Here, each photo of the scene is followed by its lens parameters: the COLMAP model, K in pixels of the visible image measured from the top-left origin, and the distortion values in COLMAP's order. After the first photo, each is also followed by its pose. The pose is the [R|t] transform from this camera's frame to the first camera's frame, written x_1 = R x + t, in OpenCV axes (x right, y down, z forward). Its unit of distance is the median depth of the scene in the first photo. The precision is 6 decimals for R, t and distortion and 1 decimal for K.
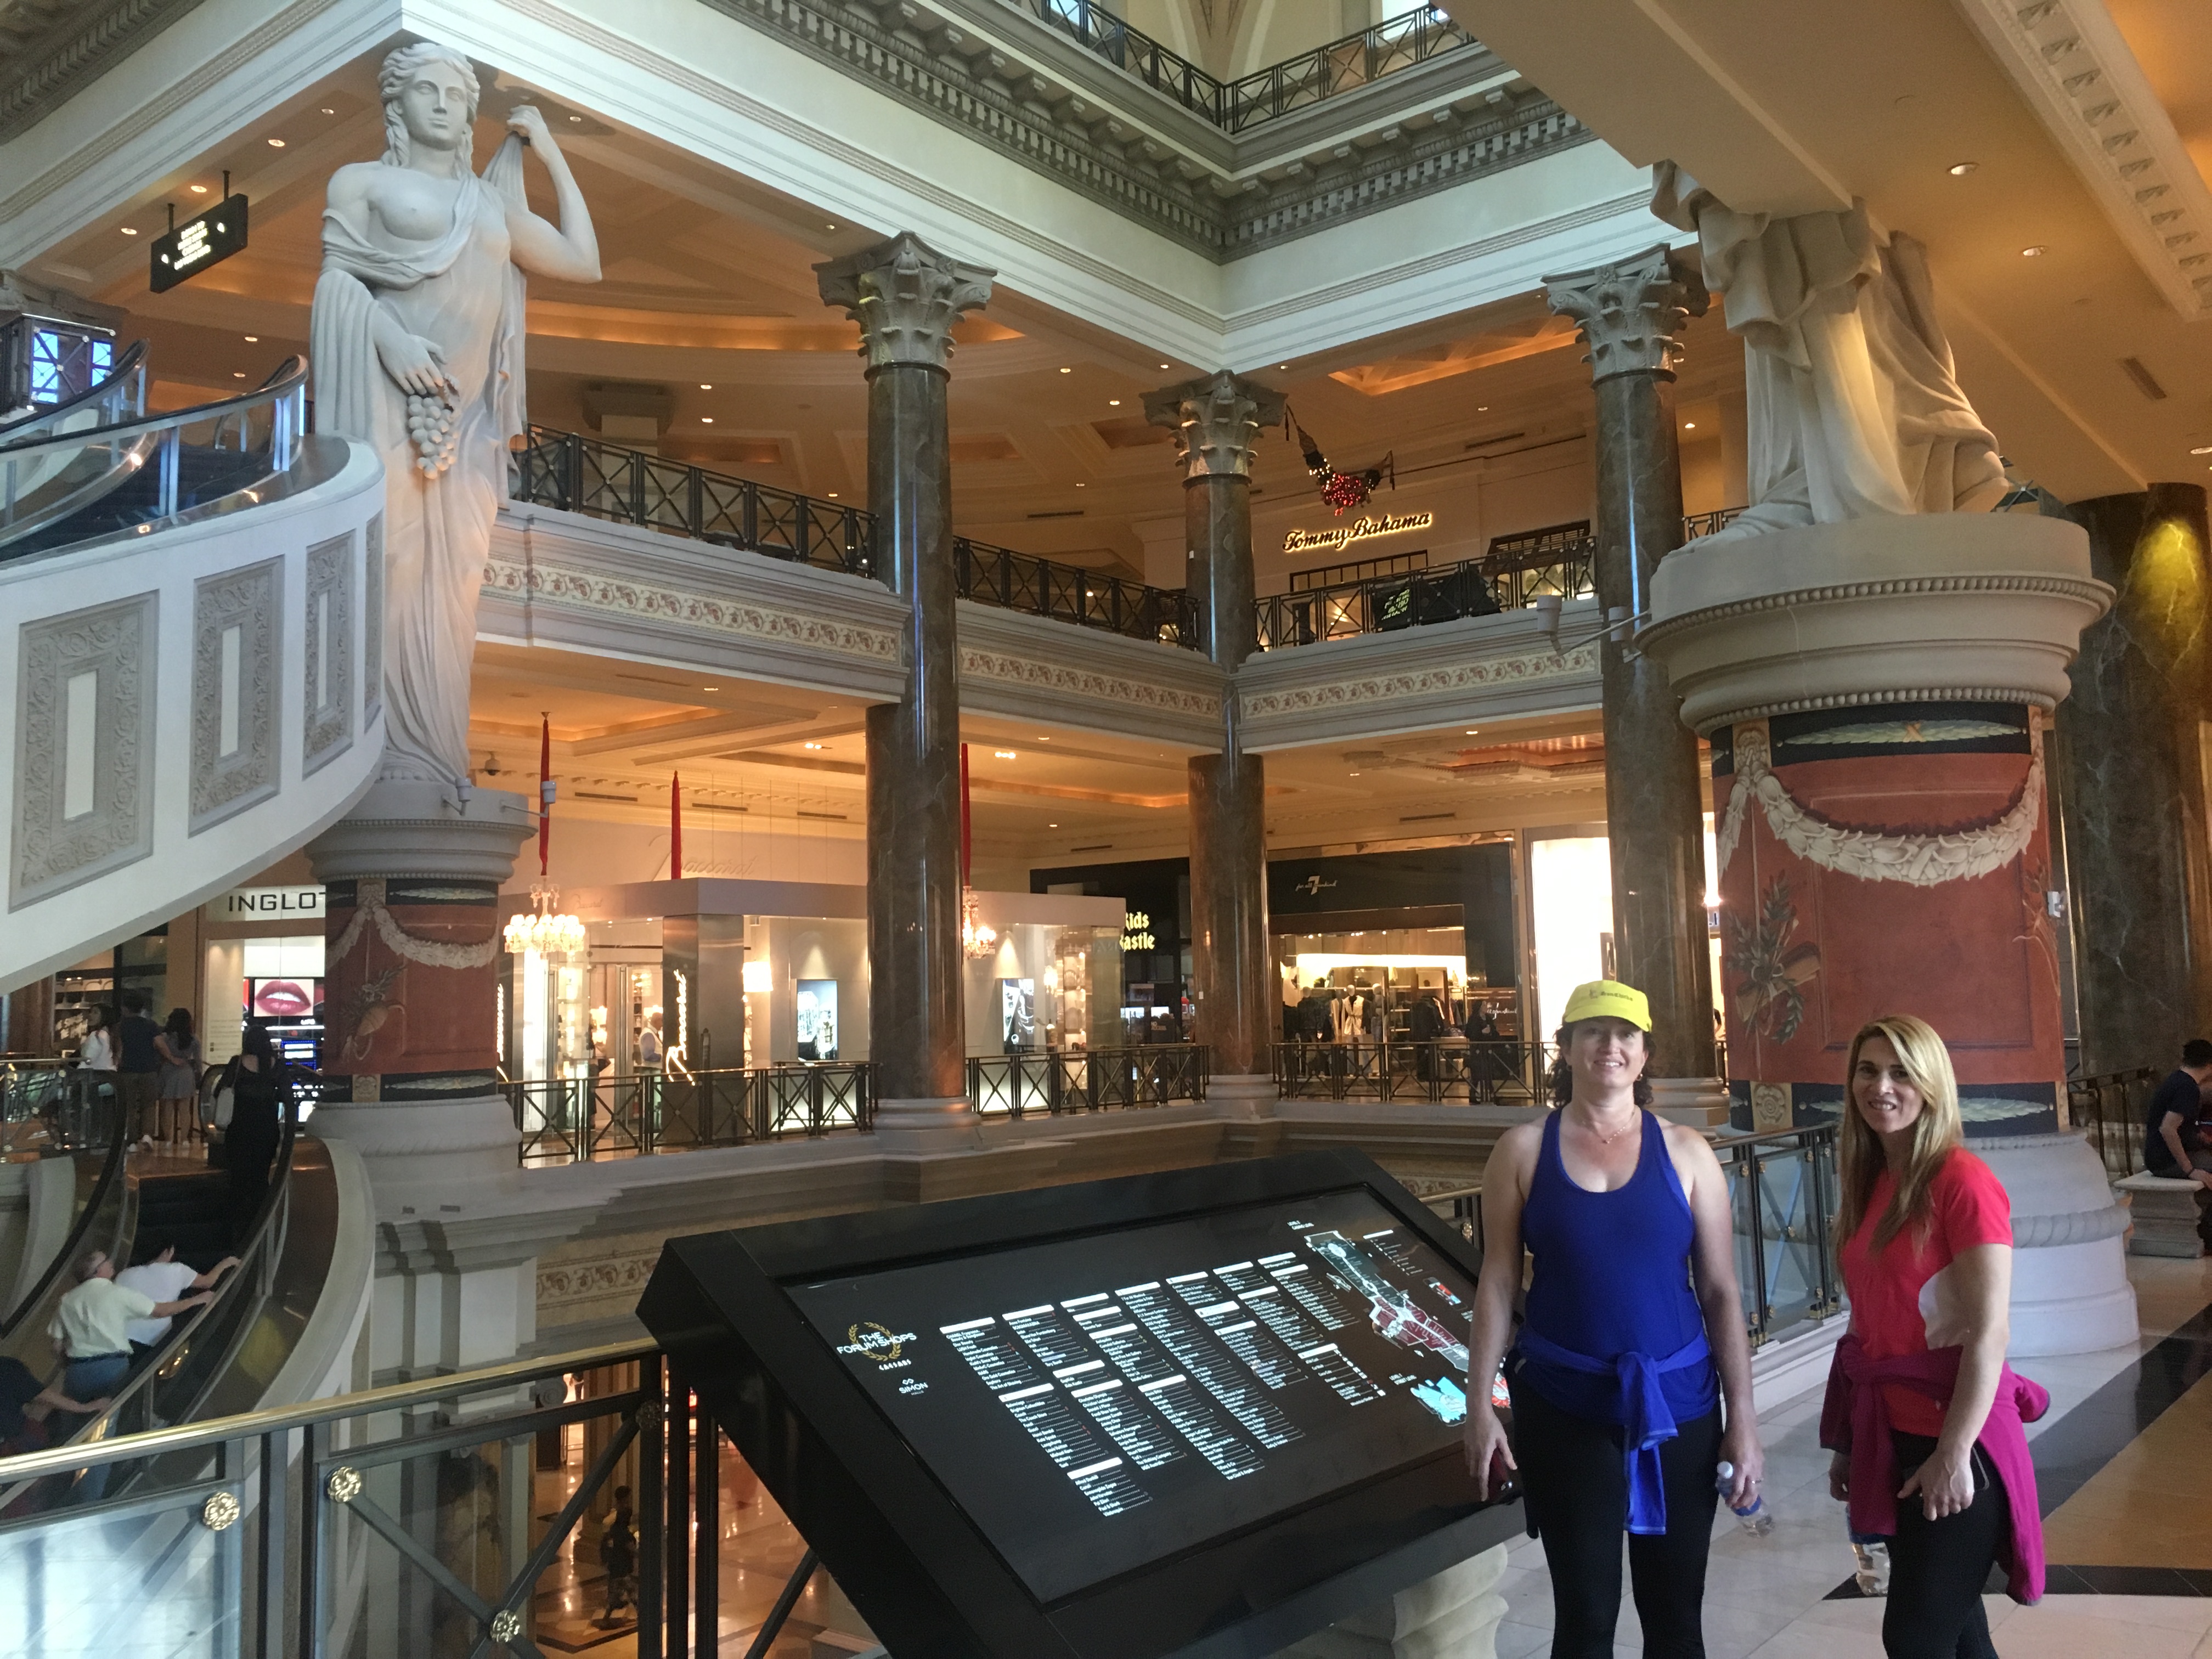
lens RADIAL K [[1882.7, 0, 1100.0], [0, 1882.7, 816.0], [0, 0, 1]] dist [0.089782, -0.094646]
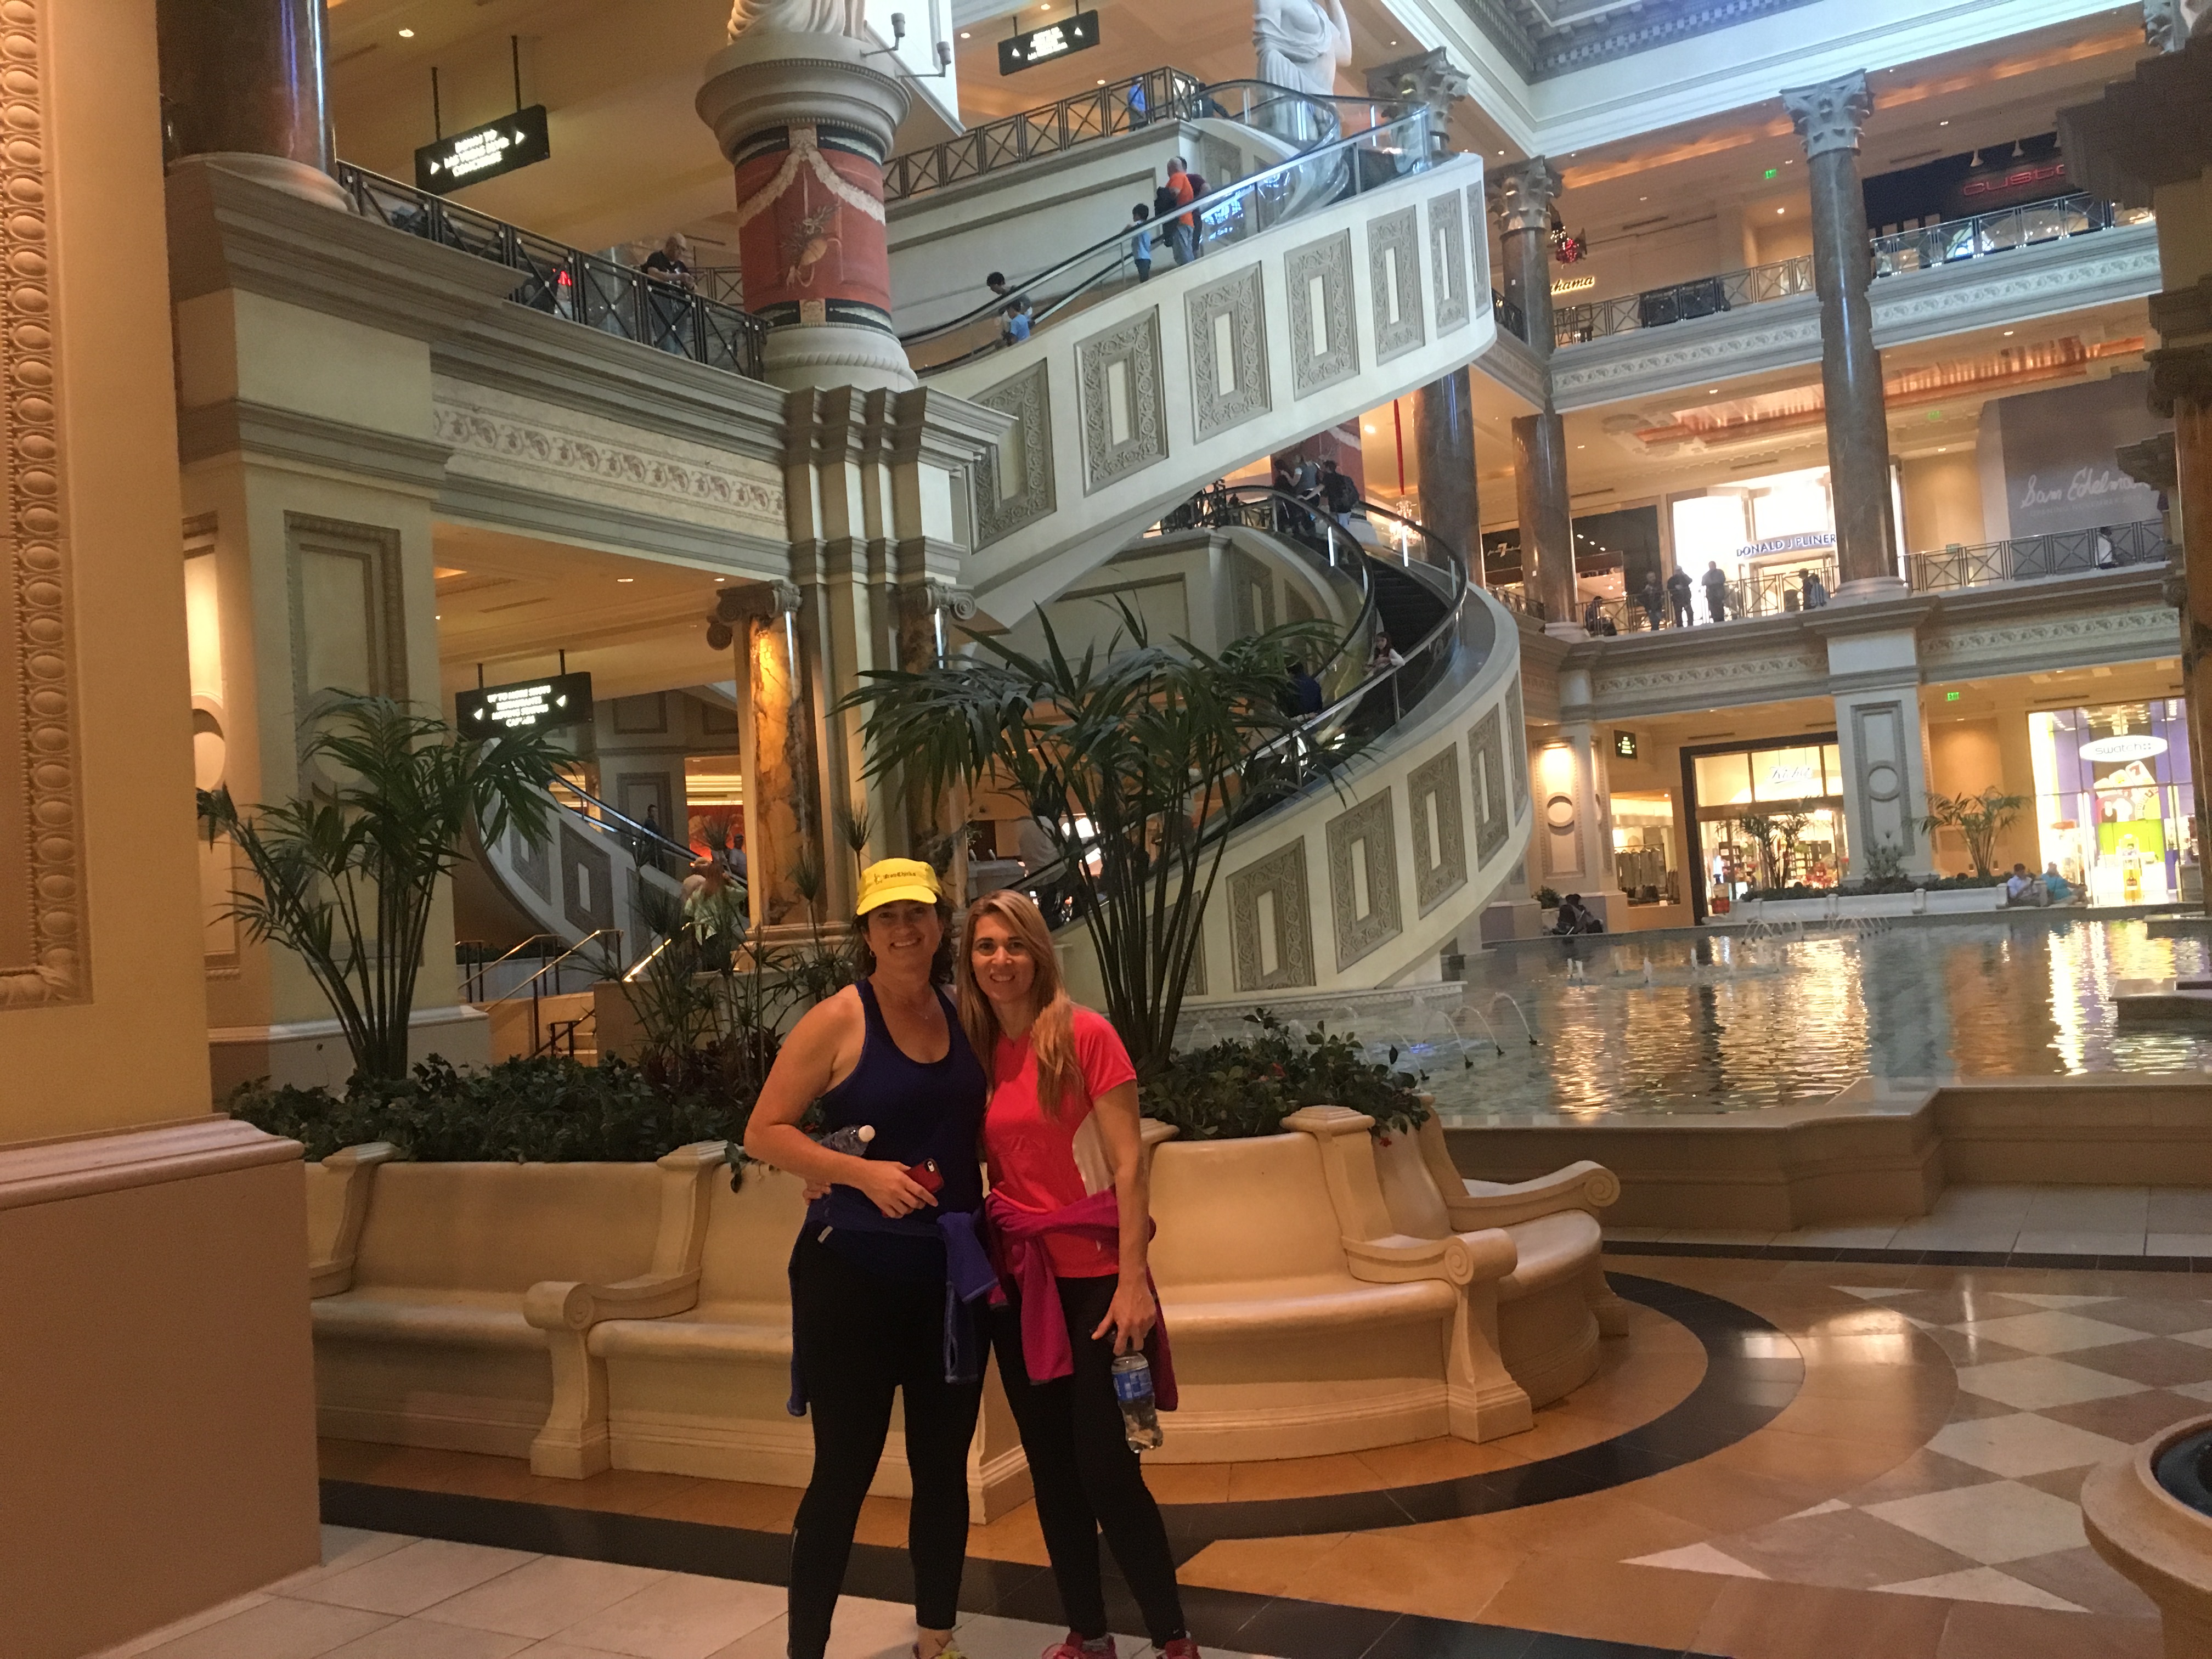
lens RADIAL K [[1882.7, 0, 1100.0], [0, 1882.7, 816.0], [0, 0, 1]] dist [0.089782, -0.094646]
pose [[0.984785, -0.037525, 0.169679, -0.593643], [0.030177, 0.998500, 0.045678, 0.223314], [-0.171138, -0.039863, 0.984440, -0.485579]]
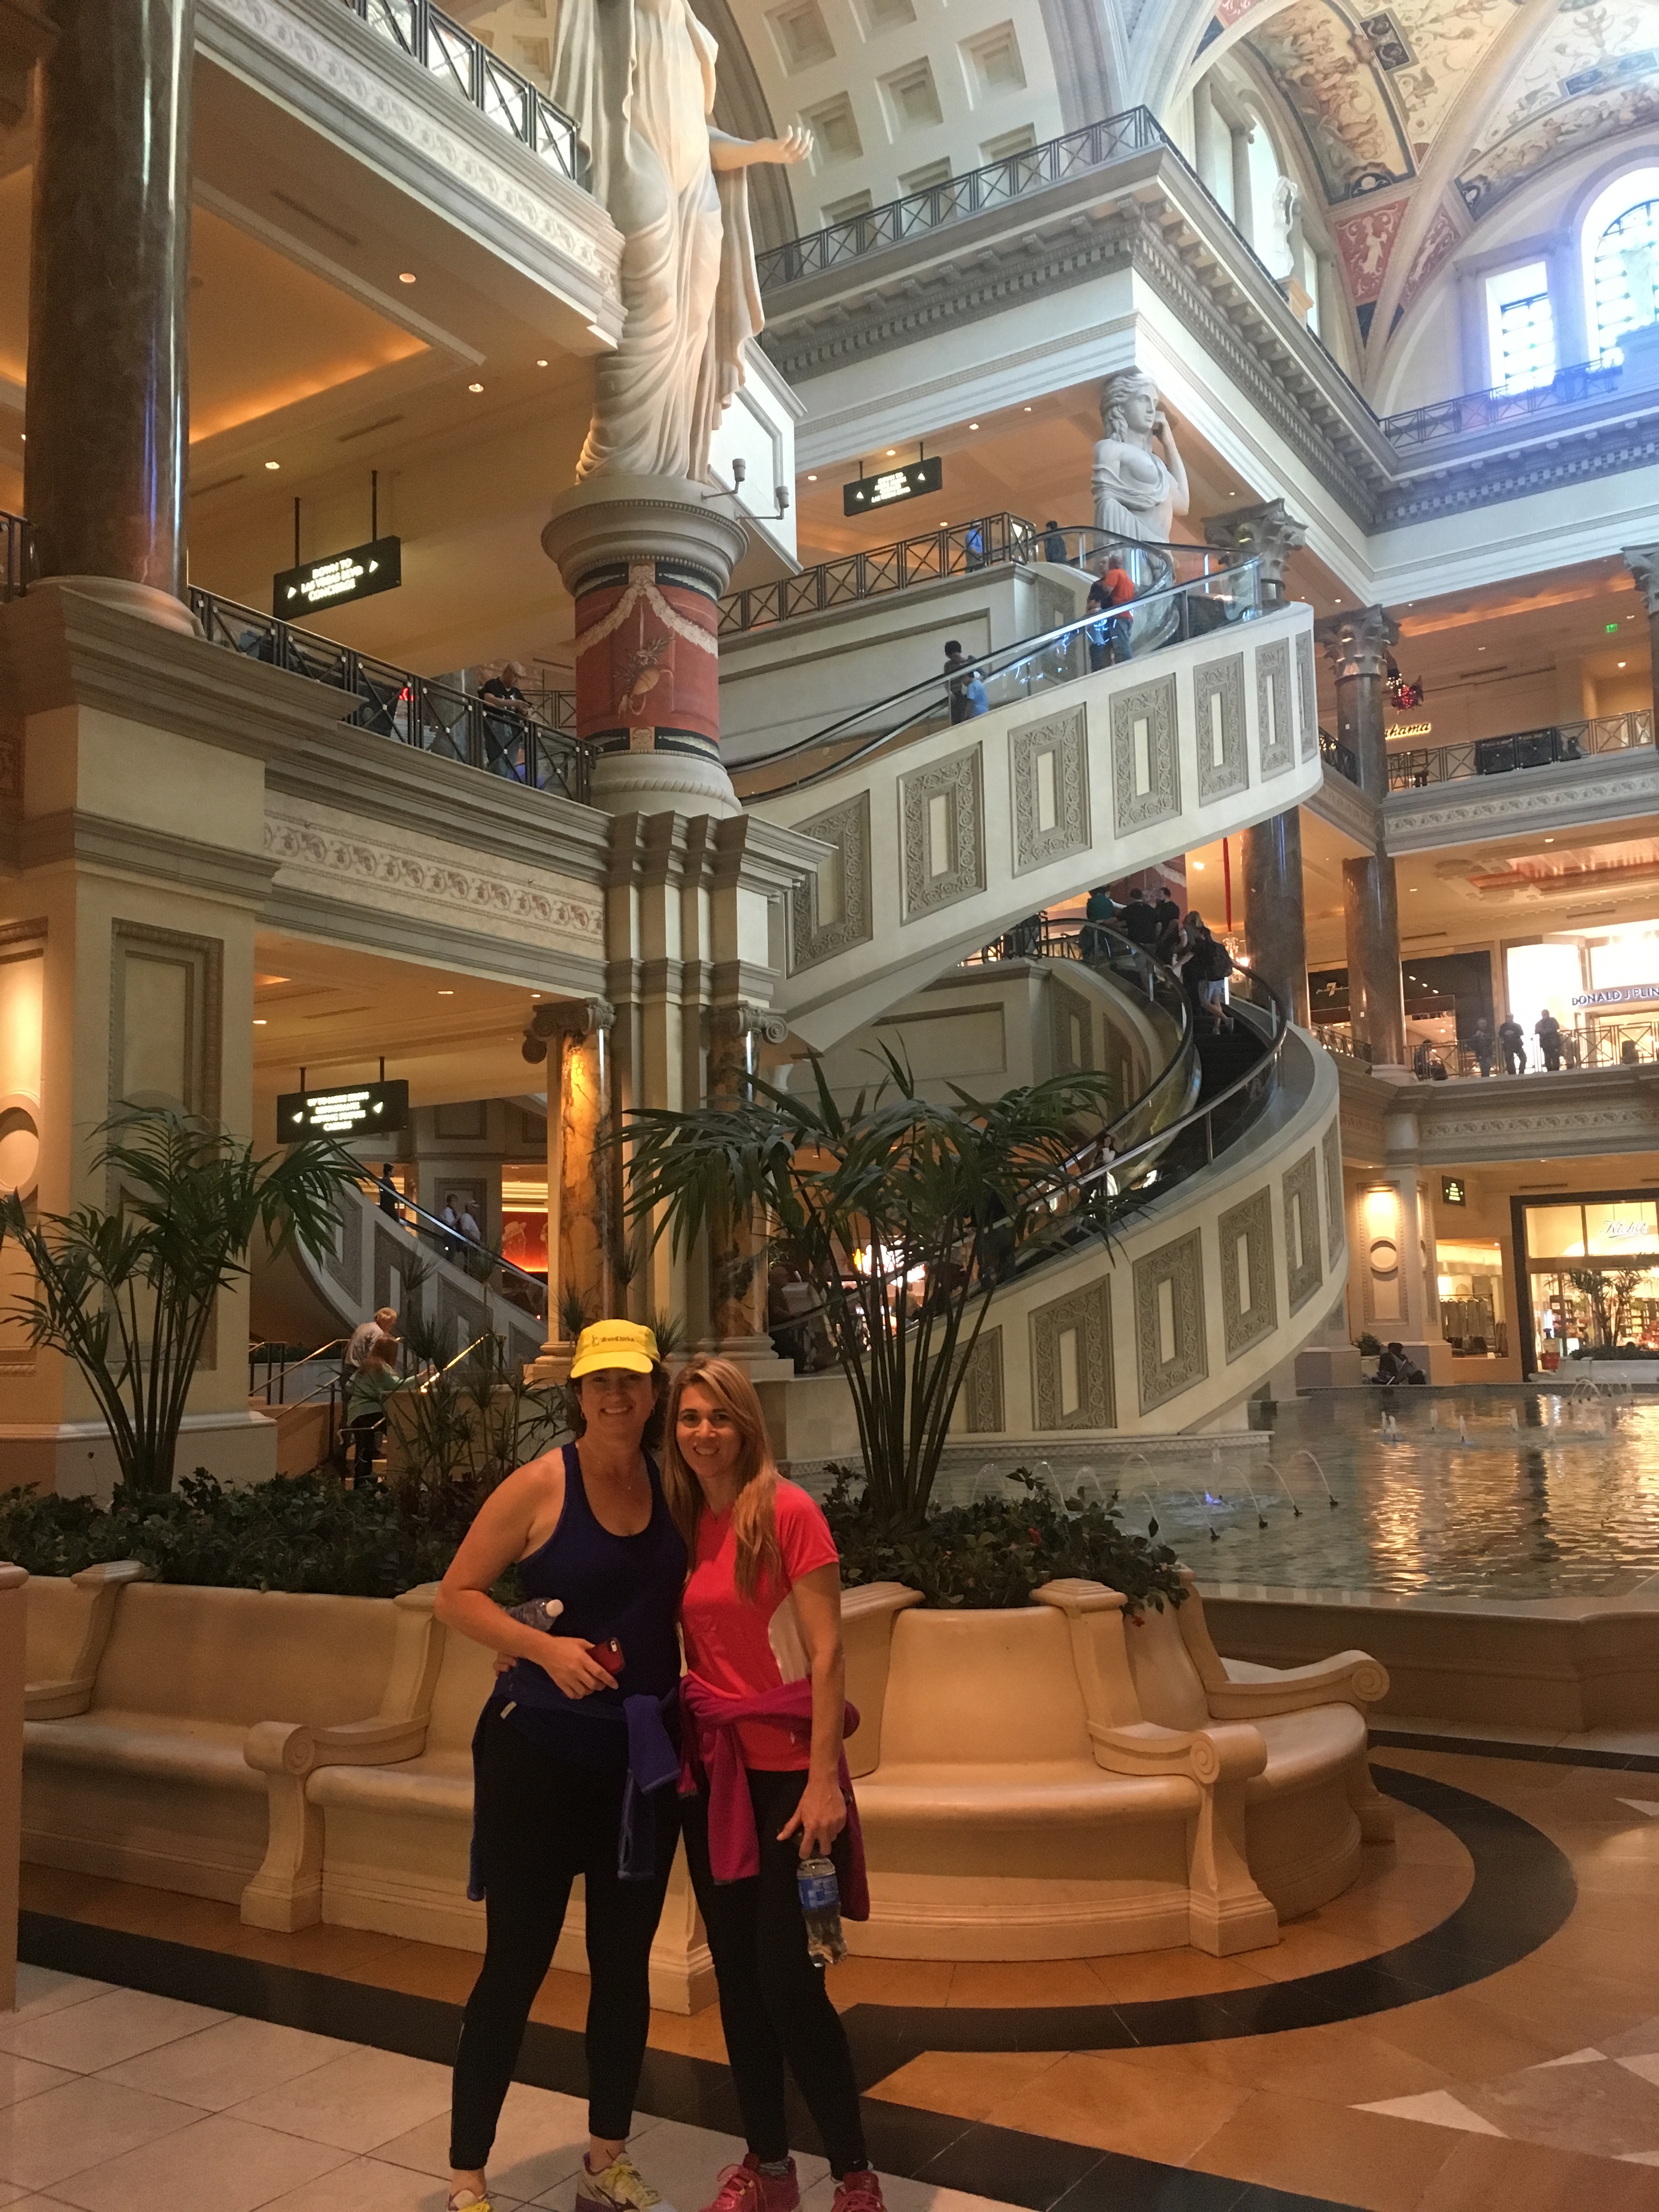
lens RADIAL K [[1882.7, 0, 830.1], [0, 1882.7, 1095.8], [0, 0, 1]] dist [0.089782, -0.094646]
pose [[0.992634, 0.014800, 0.120245, -0.584780], [-0.011606, 0.999562, -0.027216, 0.219143], [-0.120595, 0.025620, 0.992371, -0.484471]]
